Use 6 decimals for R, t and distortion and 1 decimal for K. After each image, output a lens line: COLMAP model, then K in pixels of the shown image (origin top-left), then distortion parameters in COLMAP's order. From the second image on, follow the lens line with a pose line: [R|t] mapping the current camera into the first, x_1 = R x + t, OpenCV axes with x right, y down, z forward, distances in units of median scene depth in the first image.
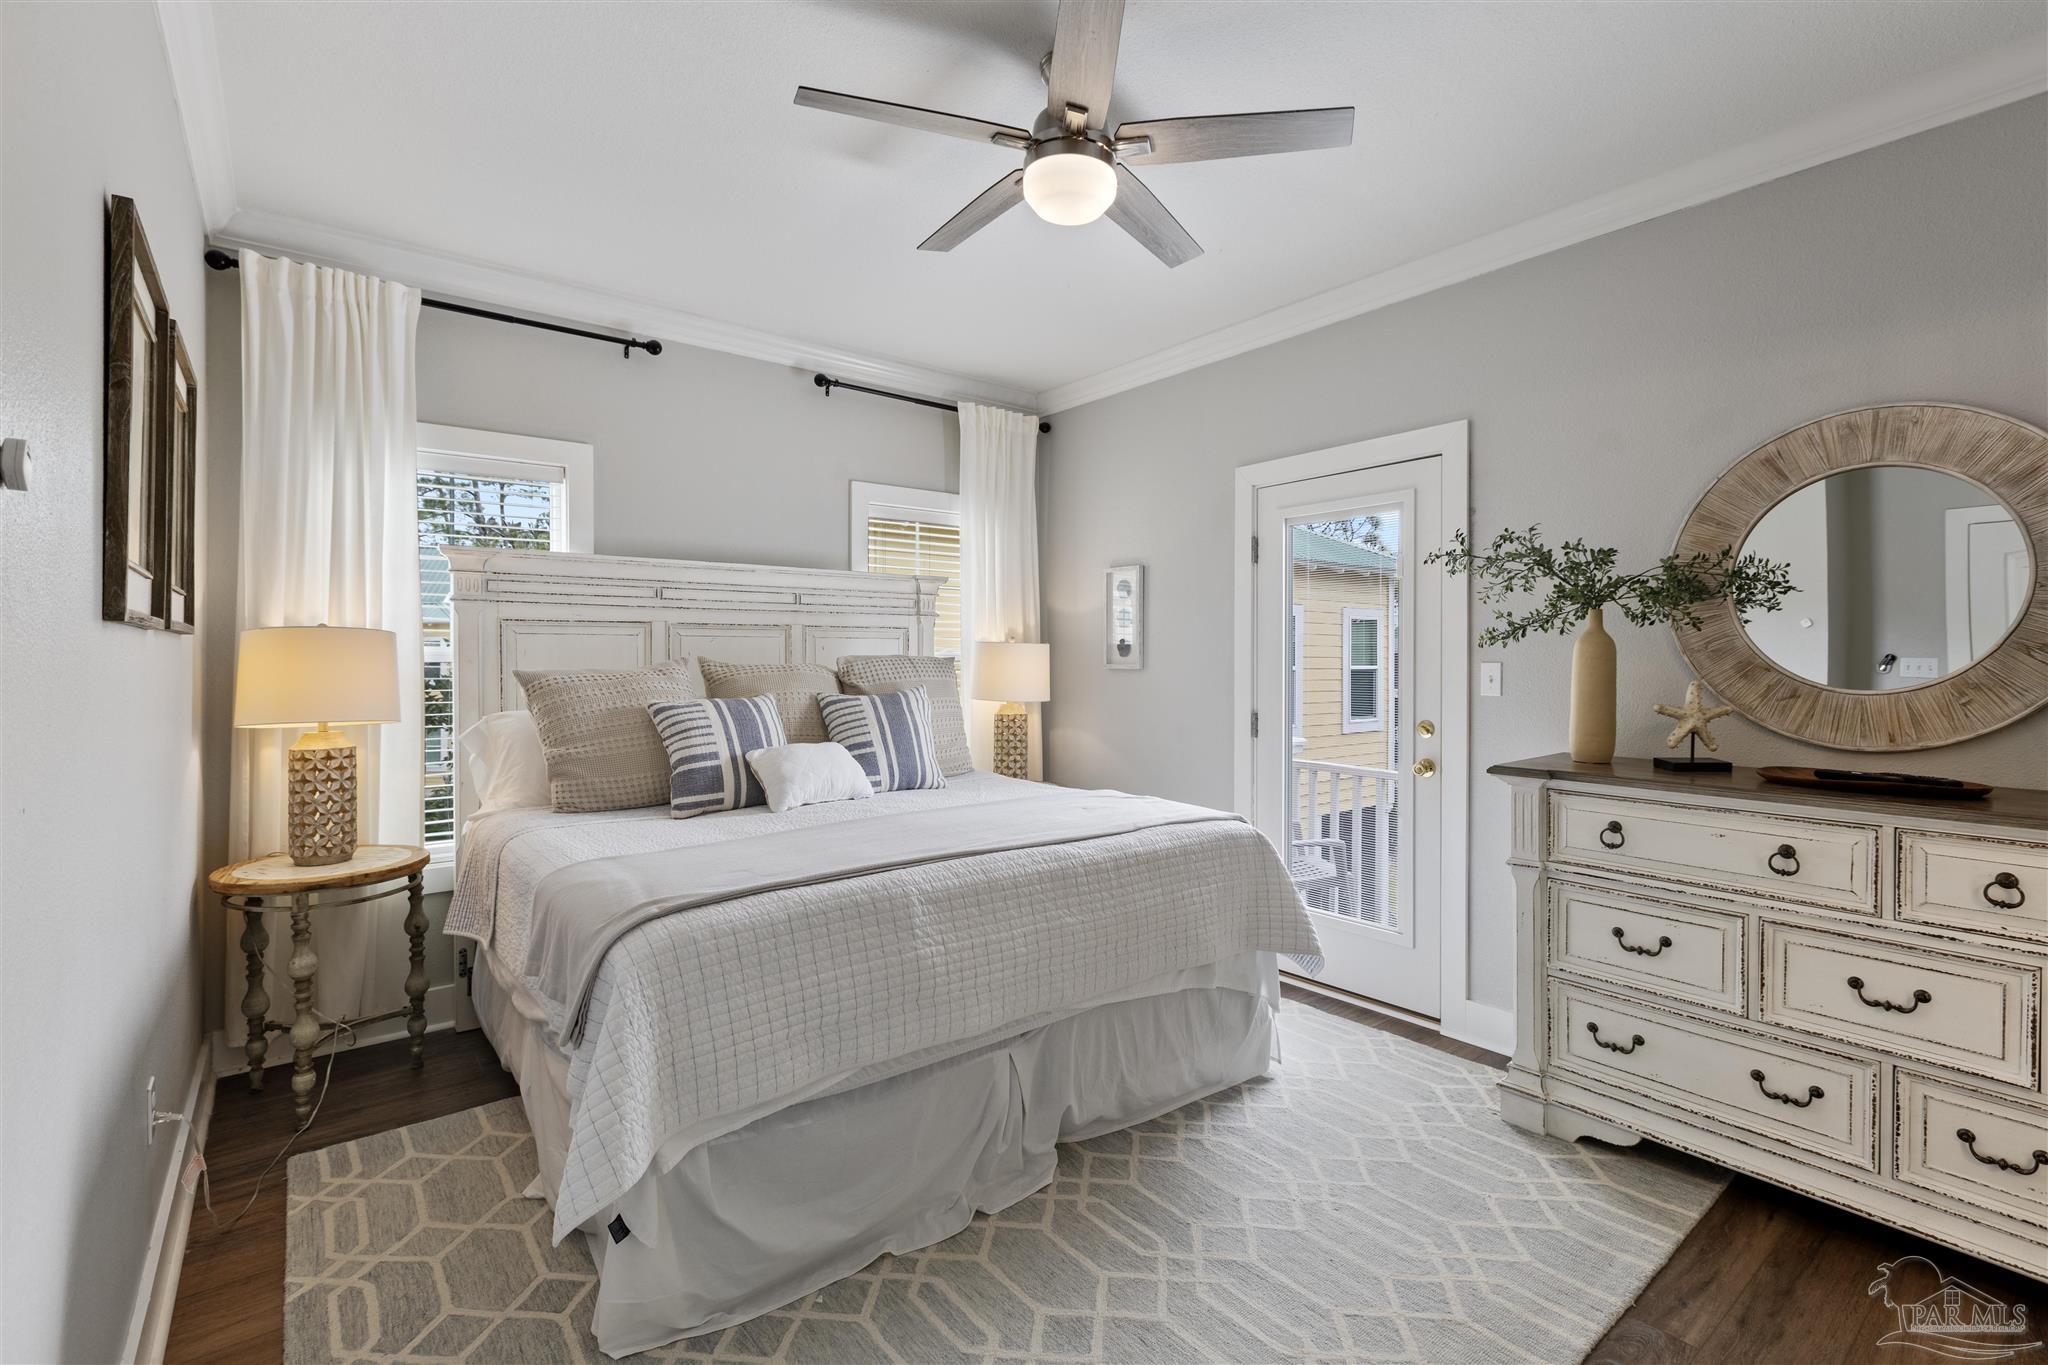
lens RADIAL K [[915.5, 0, 1036.7], [0, 915.5, 673.3], [0, 0, 1]] dist [0.002011, 0.000031]
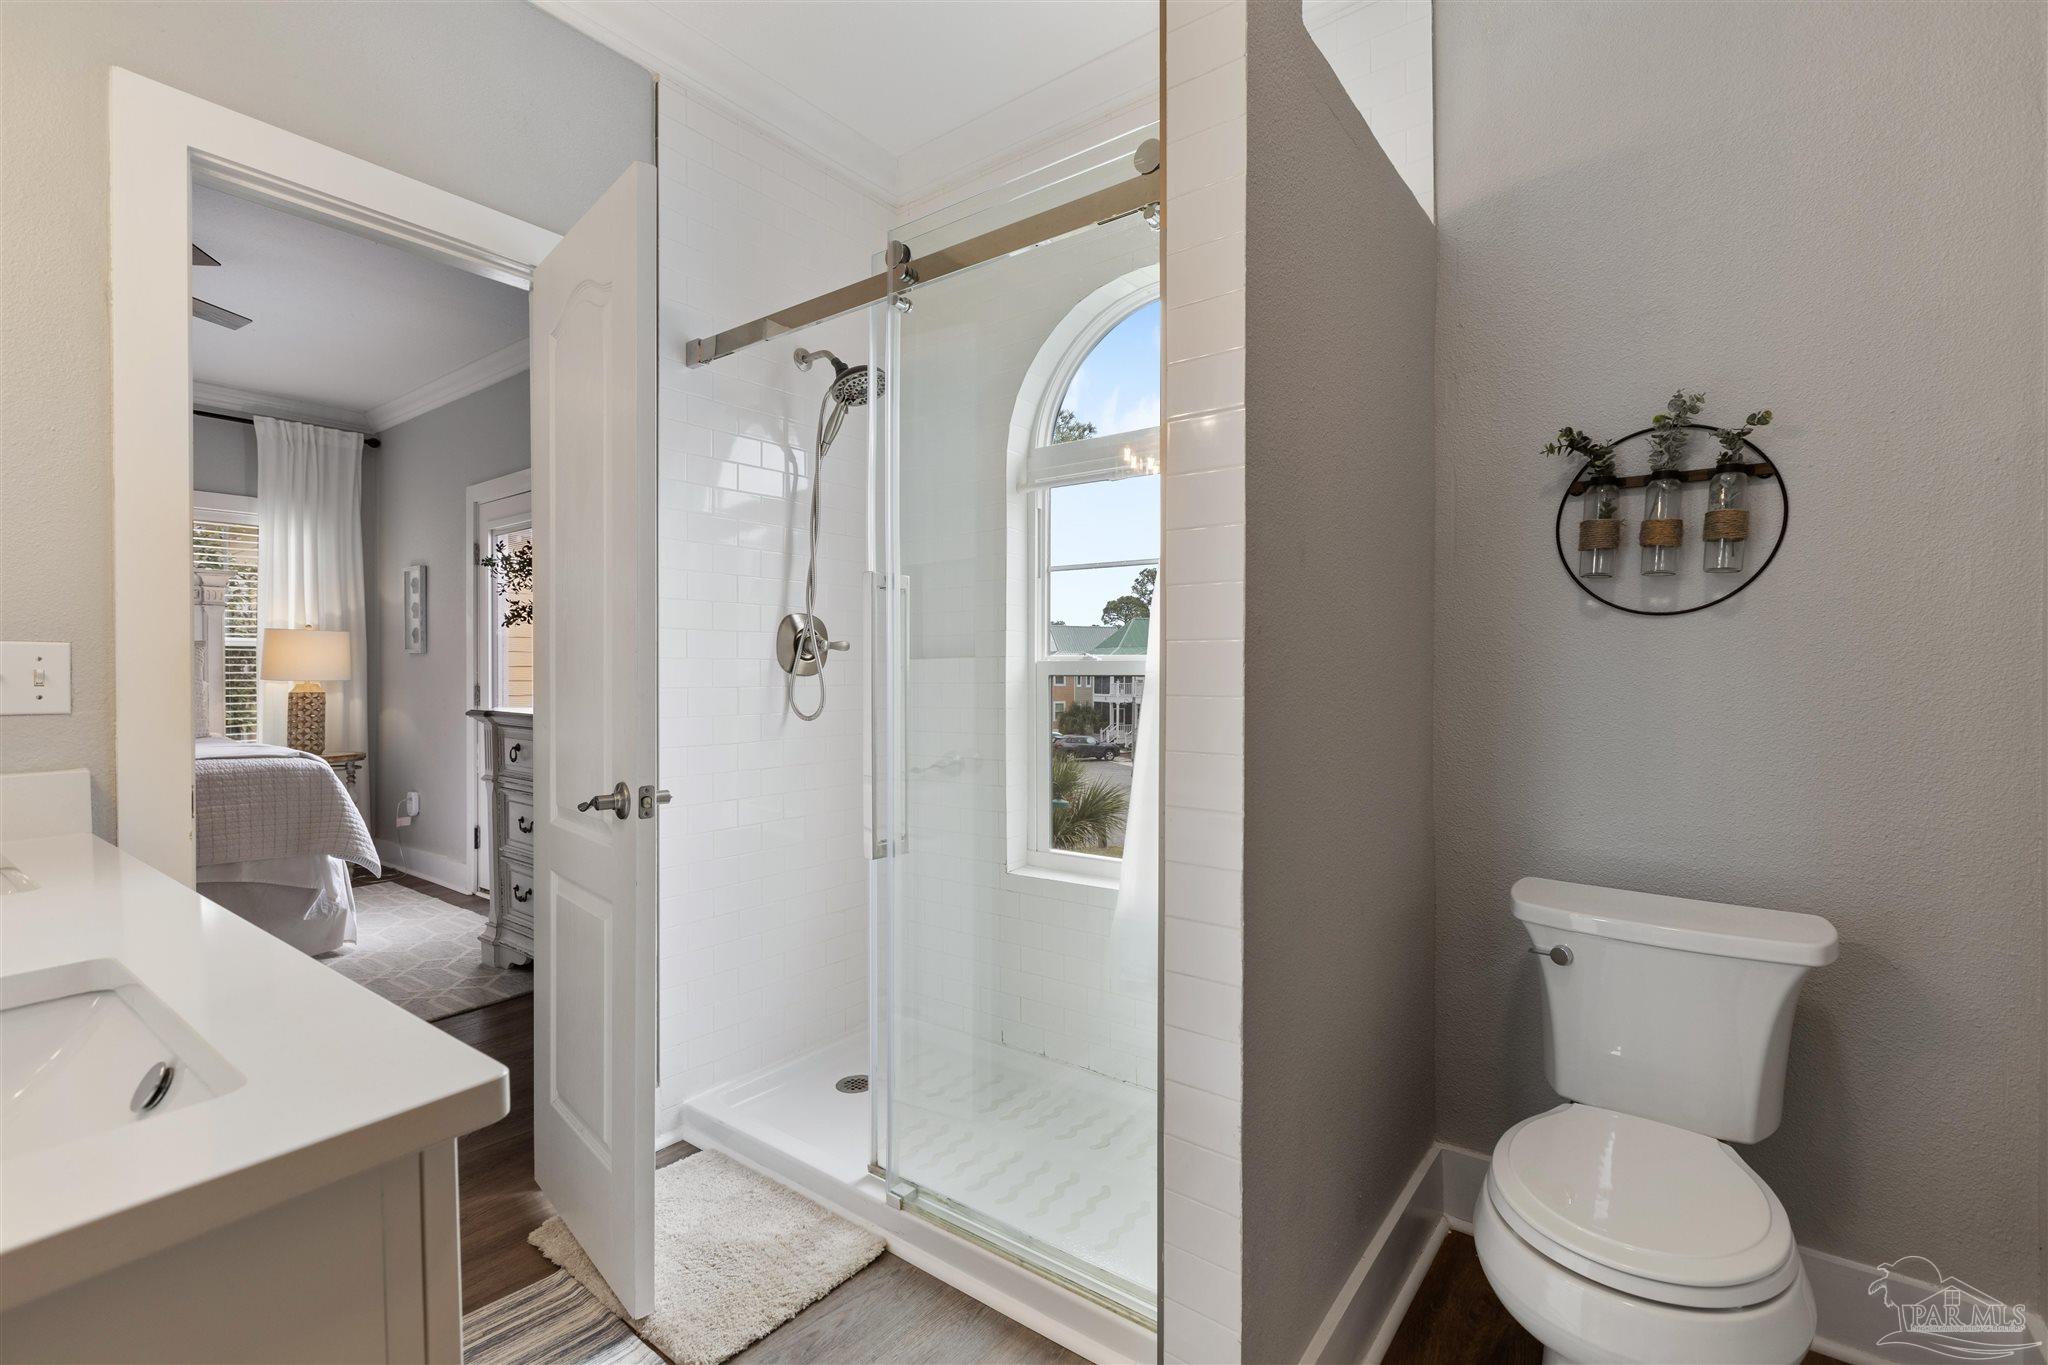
lens RADIAL K [[915.5, 0, 1030.1], [0, 915.5, 679.6], [0, 0, 1]] dist [0.002011, 0.000031]
pose [[0.970184, -0.005346, 0.242309, 1.070367], [0.007104, 0.999954, -0.006381, 0.078071], [-0.242264, 0.007912, 0.970178, -0.609425]]
